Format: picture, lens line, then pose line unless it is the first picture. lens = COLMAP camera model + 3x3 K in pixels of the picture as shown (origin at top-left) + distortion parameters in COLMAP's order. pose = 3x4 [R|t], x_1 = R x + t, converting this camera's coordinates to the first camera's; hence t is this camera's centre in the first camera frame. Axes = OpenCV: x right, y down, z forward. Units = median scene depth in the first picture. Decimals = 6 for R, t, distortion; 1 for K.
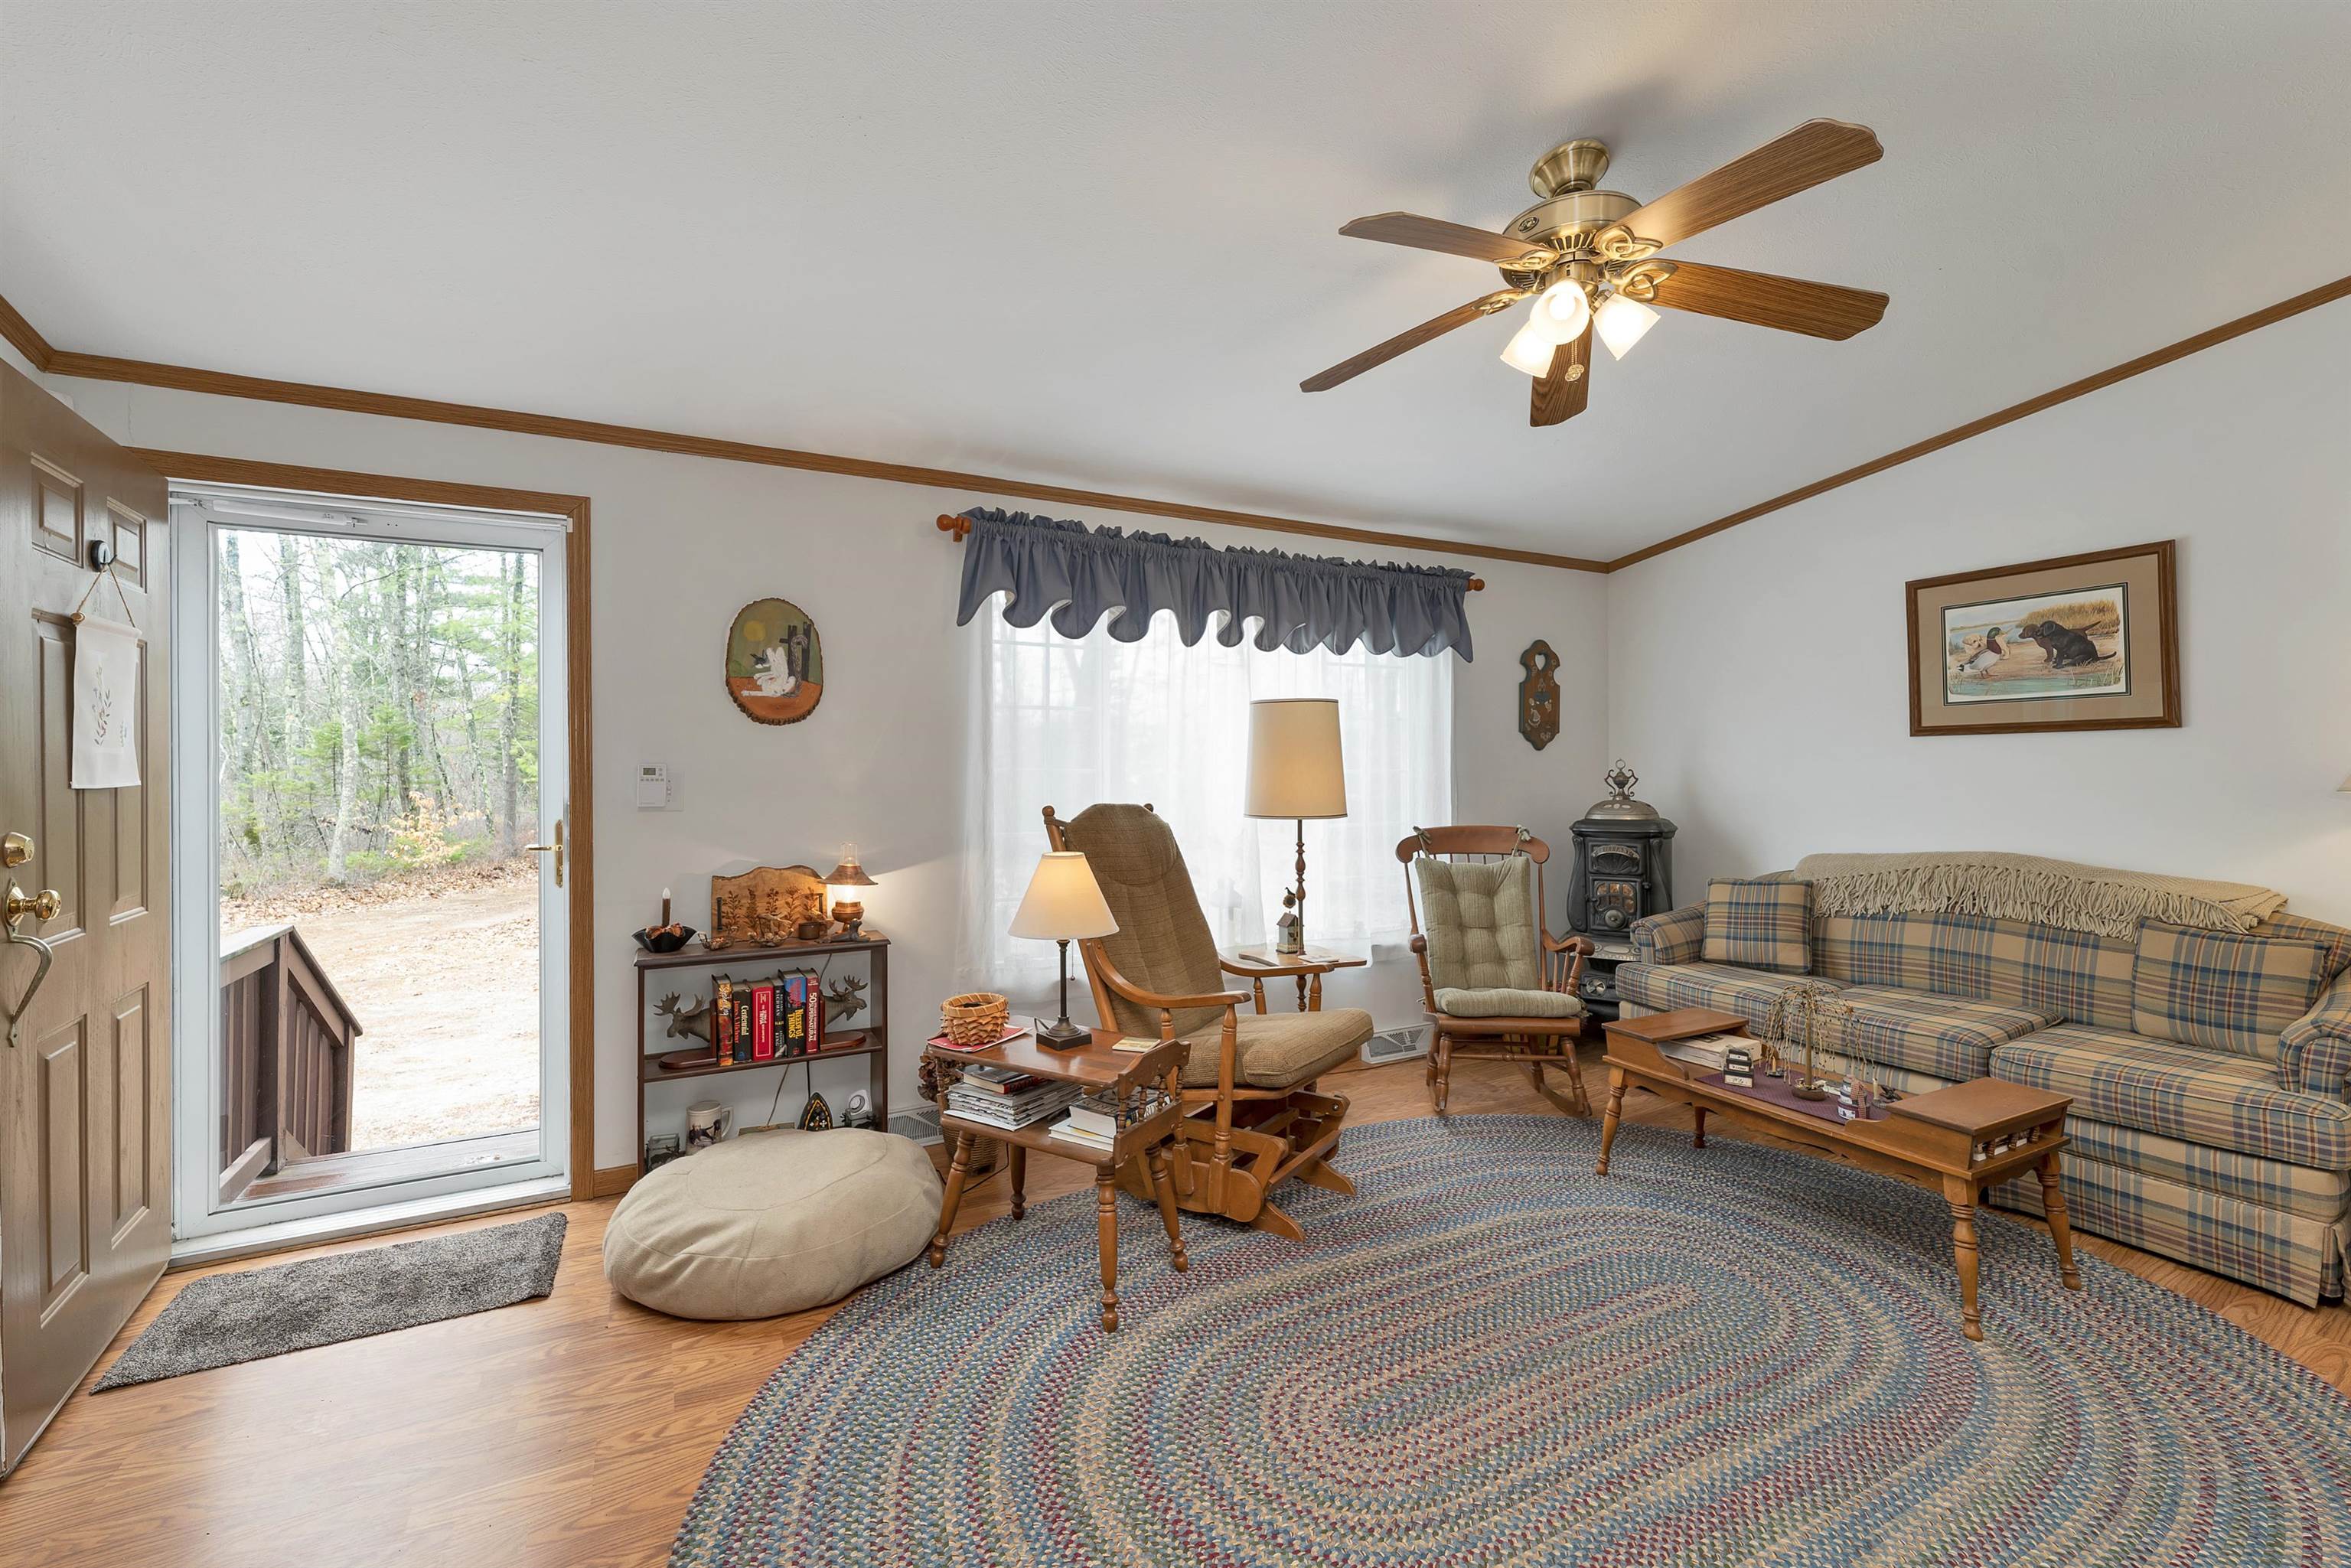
lens RADIAL K [[972.0, 0, 1167.0], [0, 972.0, 759.6], [0, 0, 1]] dist [0.003055, -0.000678]
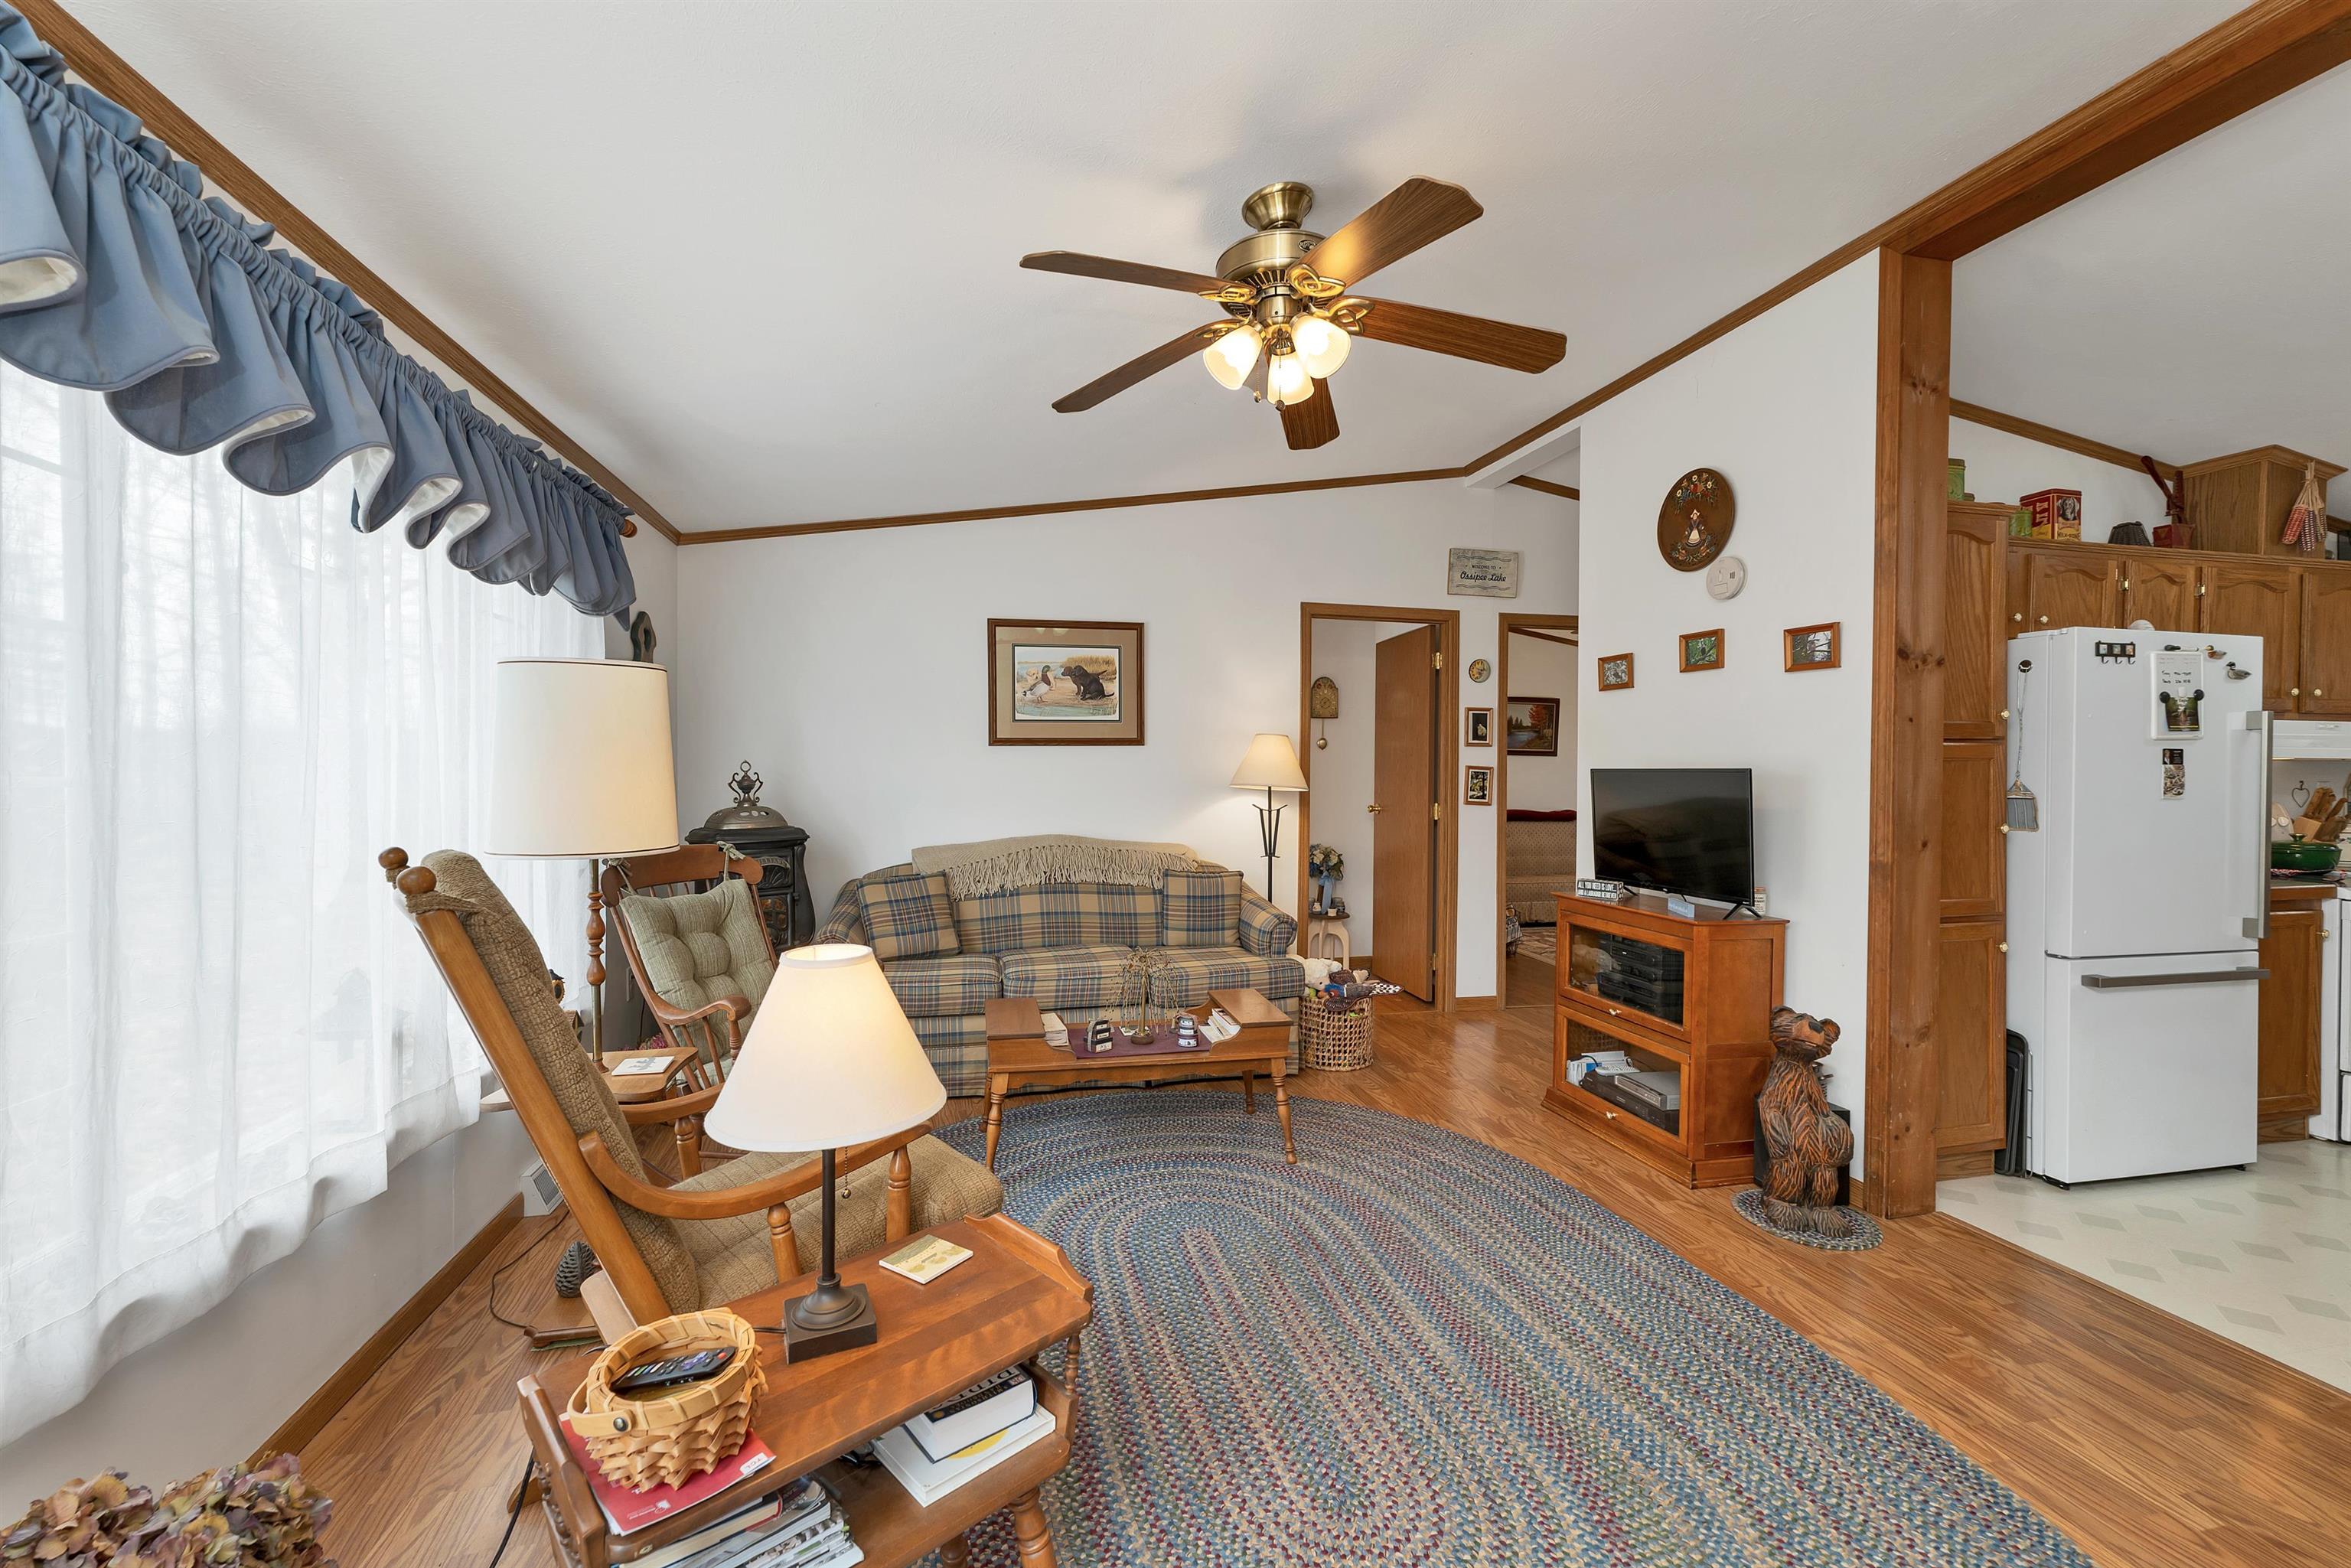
lens RADIAL K [[972.0, 0, 1162.7], [0, 972.0, 779.9], [0, 0, 1]] dist [0.003055, -0.000678]
pose [[0.255266, -0.009907, 0.966820, -0.367105], [-0.011674, 0.999843, 0.013328, 0.000634], [-0.966800, -0.014689, 0.255110, 0.480696]]
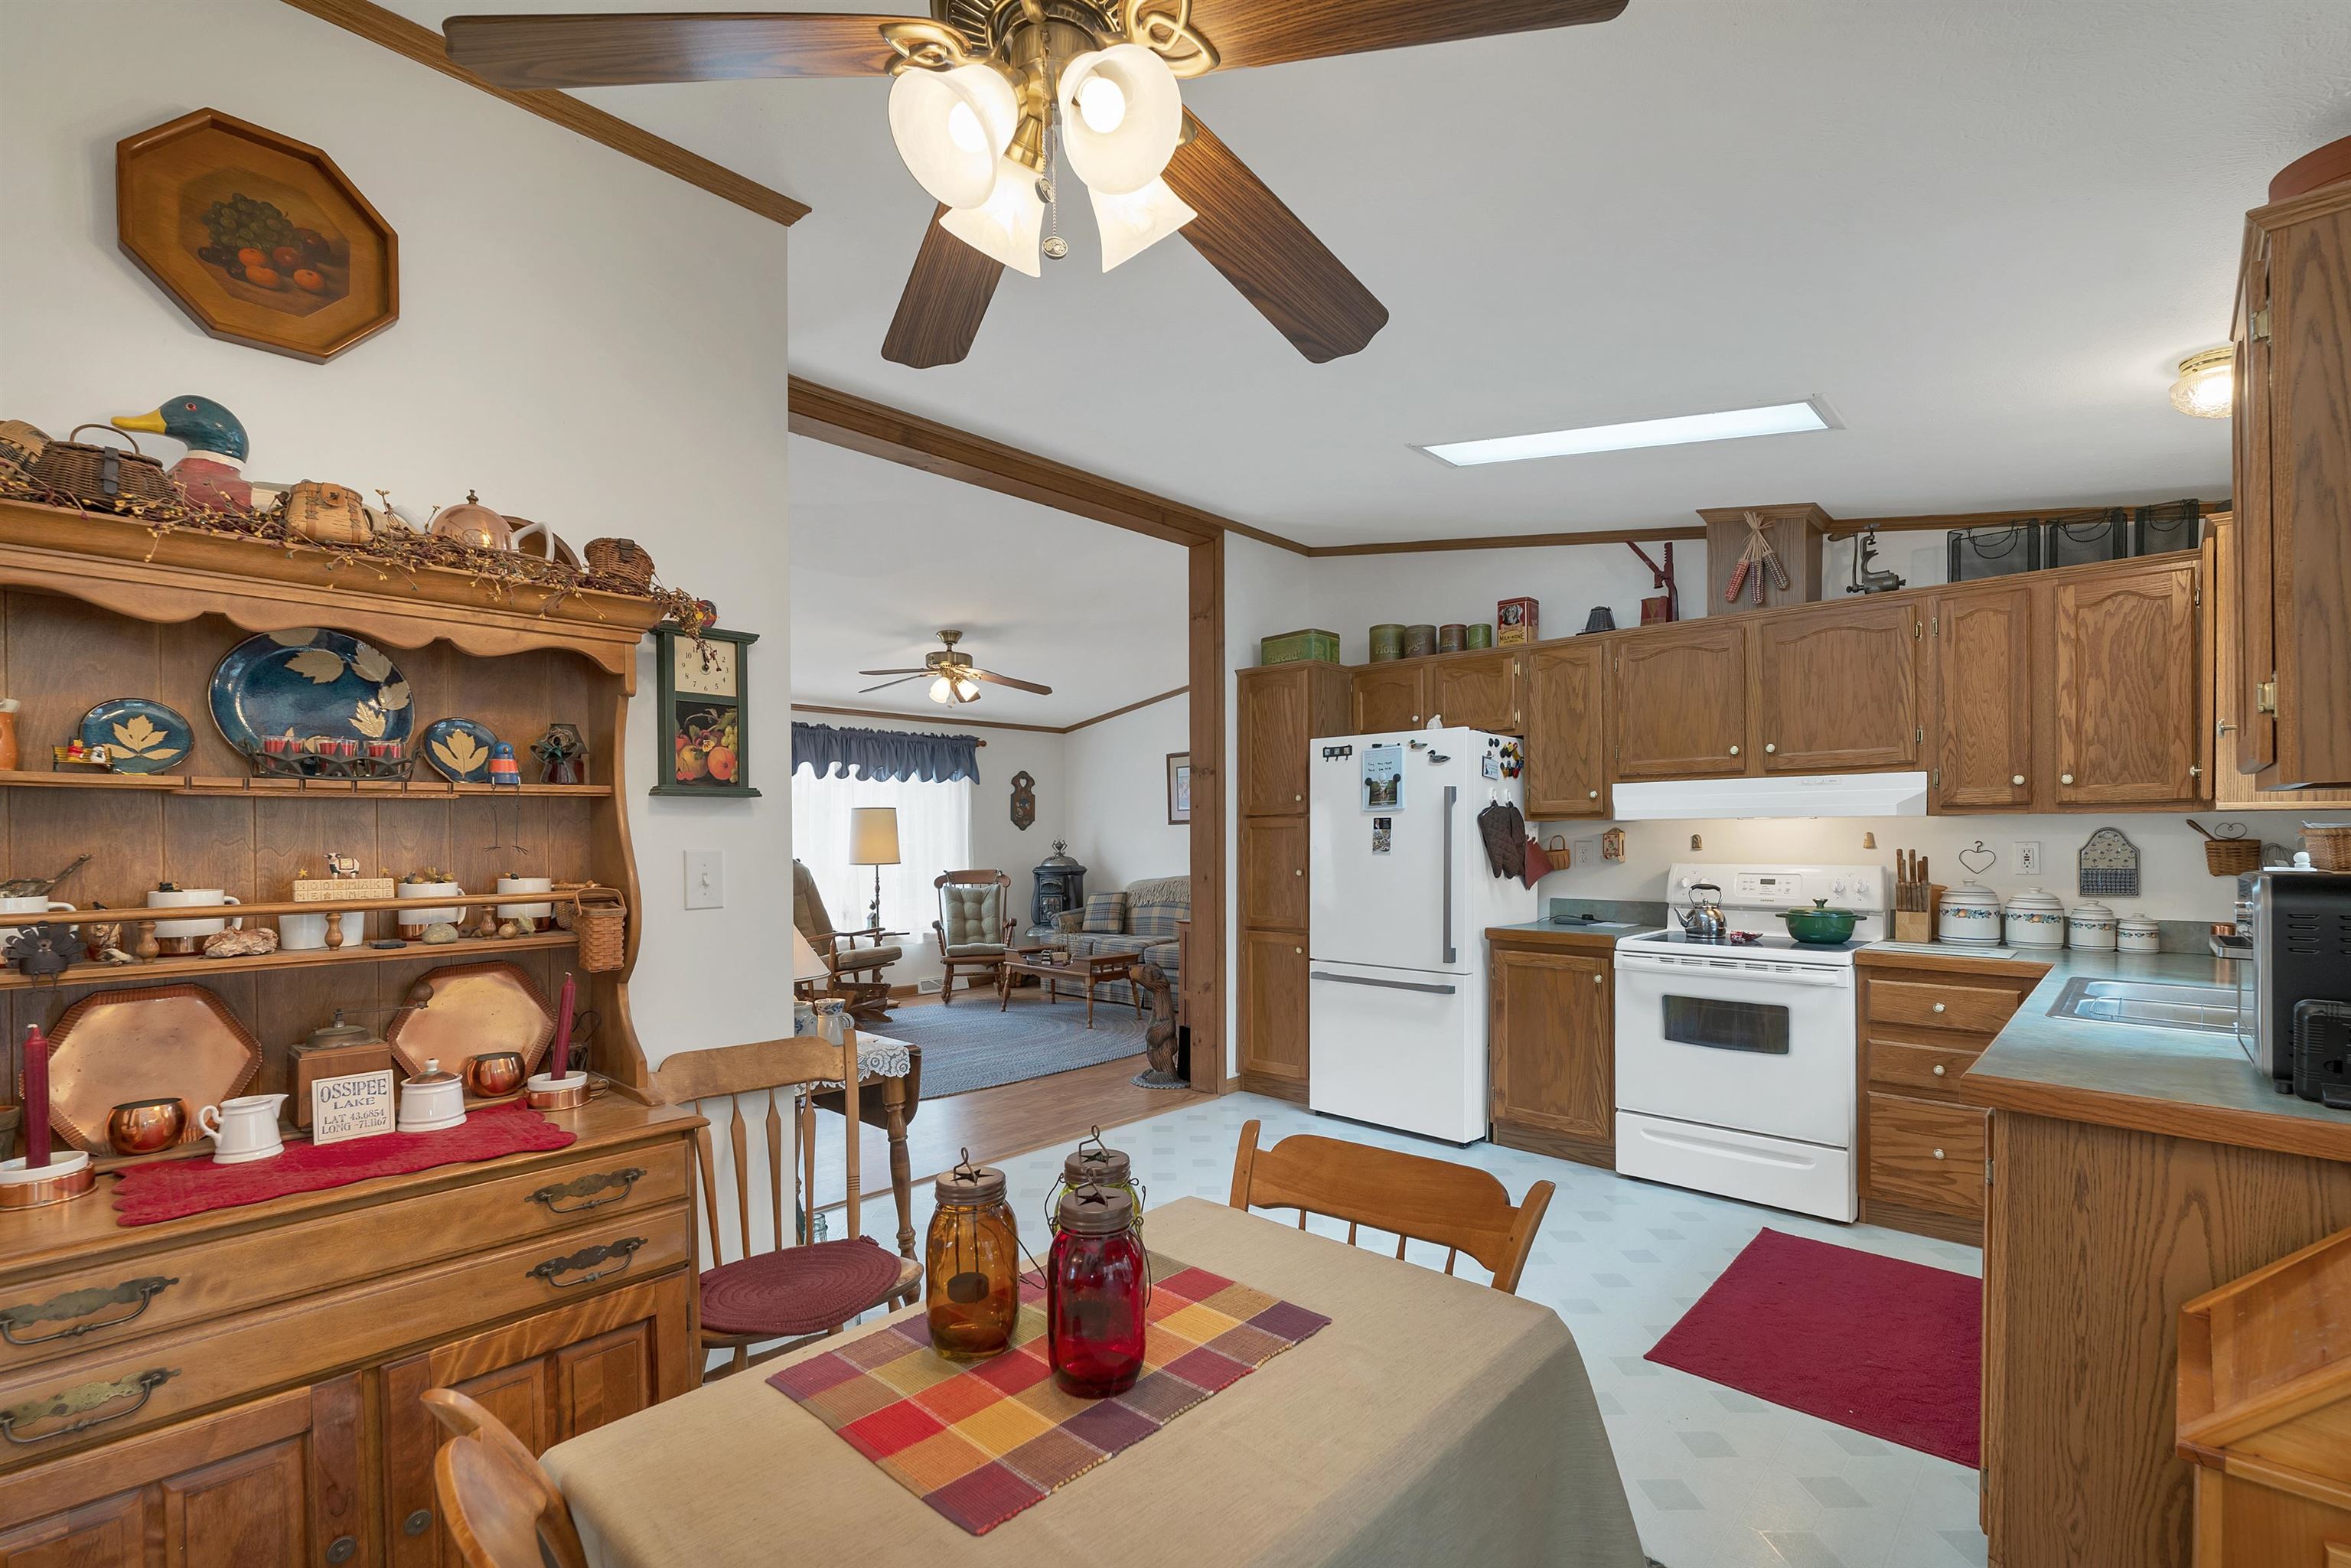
lens RADIAL K [[1018.2, 0, 1172.0], [0, 1018.2, 842.3], [0, 0, 1]] dist [-0.001460, -0.000046]
pose [[0.946443, -0.006421, 0.322807, 0.031635], [0.002742, 0.999926, 0.011852, -0.011064], [-0.322859, -0.010332, 0.946391, -1.186513]]
